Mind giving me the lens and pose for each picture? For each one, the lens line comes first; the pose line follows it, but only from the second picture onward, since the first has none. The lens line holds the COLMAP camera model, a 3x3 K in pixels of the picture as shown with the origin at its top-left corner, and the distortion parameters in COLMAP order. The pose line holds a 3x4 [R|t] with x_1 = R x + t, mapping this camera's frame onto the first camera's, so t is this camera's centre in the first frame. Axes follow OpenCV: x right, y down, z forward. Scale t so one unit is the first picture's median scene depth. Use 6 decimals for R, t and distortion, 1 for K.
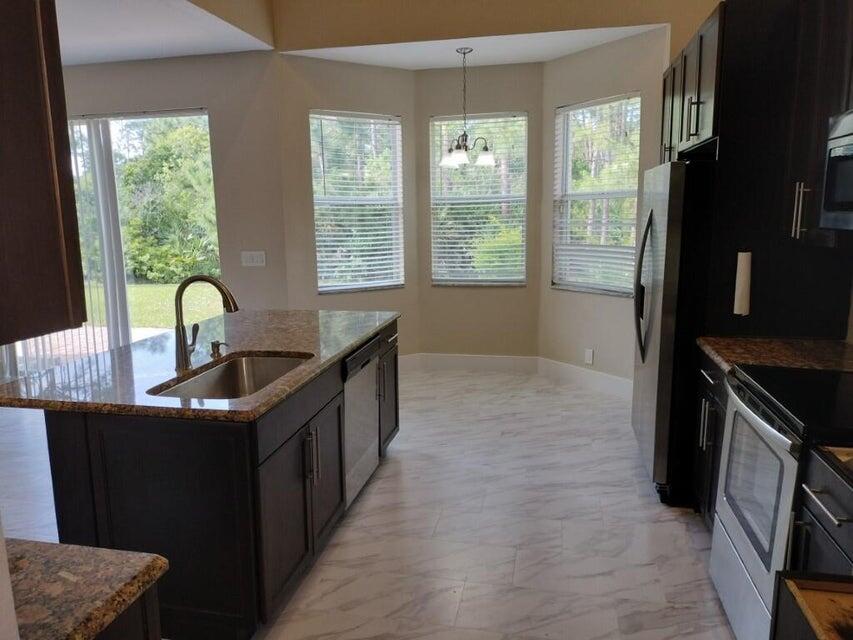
lens RADIAL K [[625.2, 0, 427.4], [0, 625.2, 325.8], [0, 0, 1]] dist [0.031234, -0.040473]
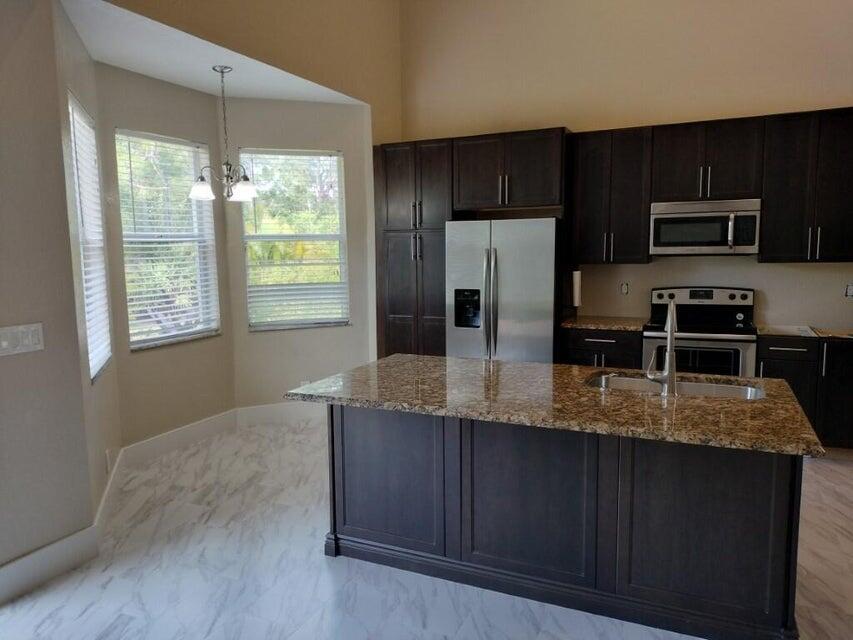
lens RADIAL K [[625.2, 0, 423.6], [0, 625.2, 318.0], [0, 0, 1]] dist [0.031234, -0.040473]
pose [[0.215817, -0.101317, 0.971163, -0.677755], [0.178168, 0.981991, 0.062853, -0.093714], [-0.960041, 0.159466, 0.229982, 0.519627]]
